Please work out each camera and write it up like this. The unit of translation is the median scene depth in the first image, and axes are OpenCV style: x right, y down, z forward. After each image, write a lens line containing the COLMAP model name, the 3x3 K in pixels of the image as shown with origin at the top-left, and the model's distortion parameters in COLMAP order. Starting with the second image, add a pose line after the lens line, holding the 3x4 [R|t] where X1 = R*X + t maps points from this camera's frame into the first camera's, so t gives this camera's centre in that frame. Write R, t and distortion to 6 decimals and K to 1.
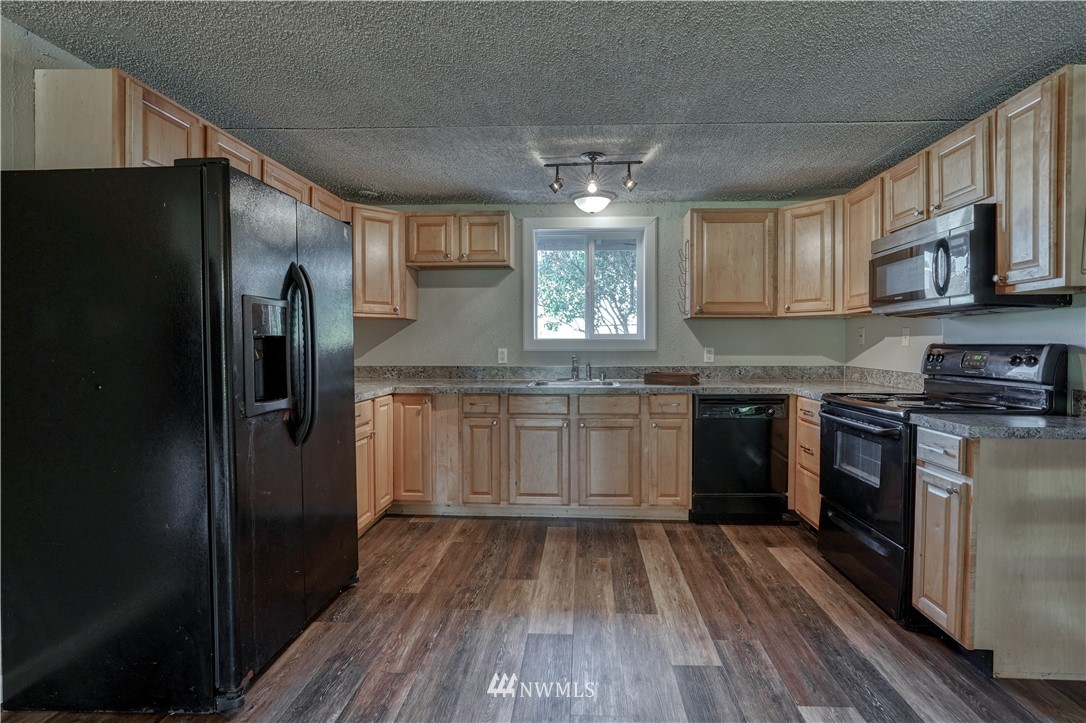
lens RADIAL K [[530.4, 0, 543.0], [0, 530.4, 361.5], [0, 0, 1]] dist [-0.016954, 0.000153]
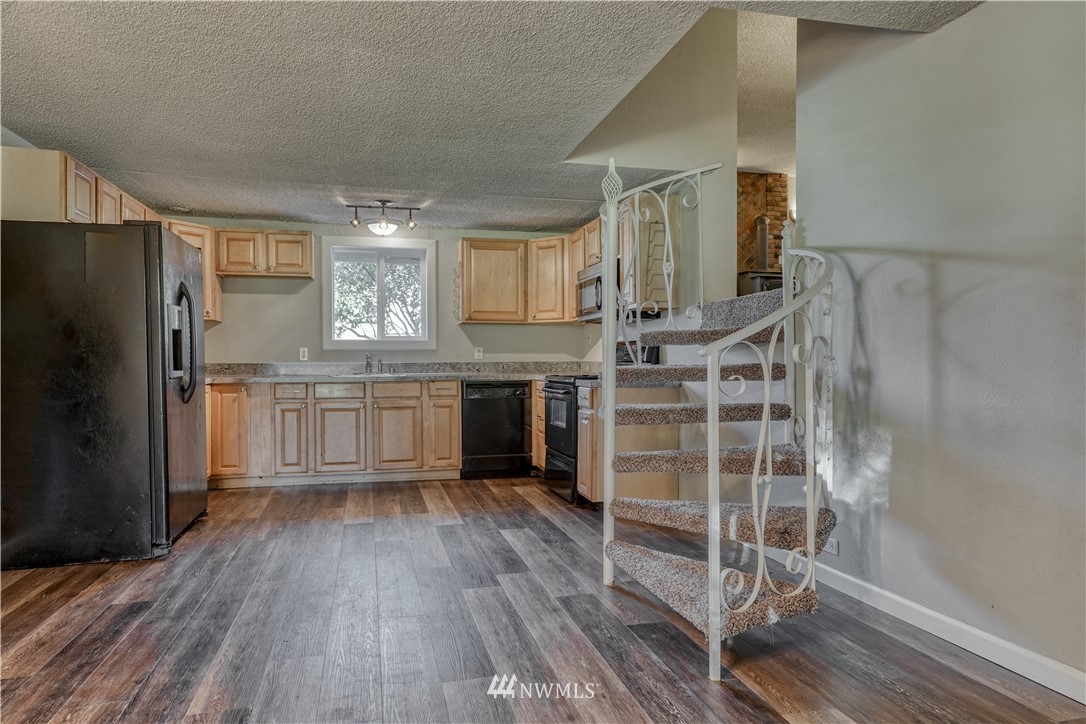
lens RADIAL K [[722.0, 0, 543.0], [0, 722.0, 362.0], [0, 0, 1]] dist [-0.006366, 0.000566]
pose [[0.950442, -0.003668, 0.310882, -0.081573], [0.013411, 0.999483, -0.029211, 0.069346], [-0.310614, 0.031933, 0.950000, -0.759387]]
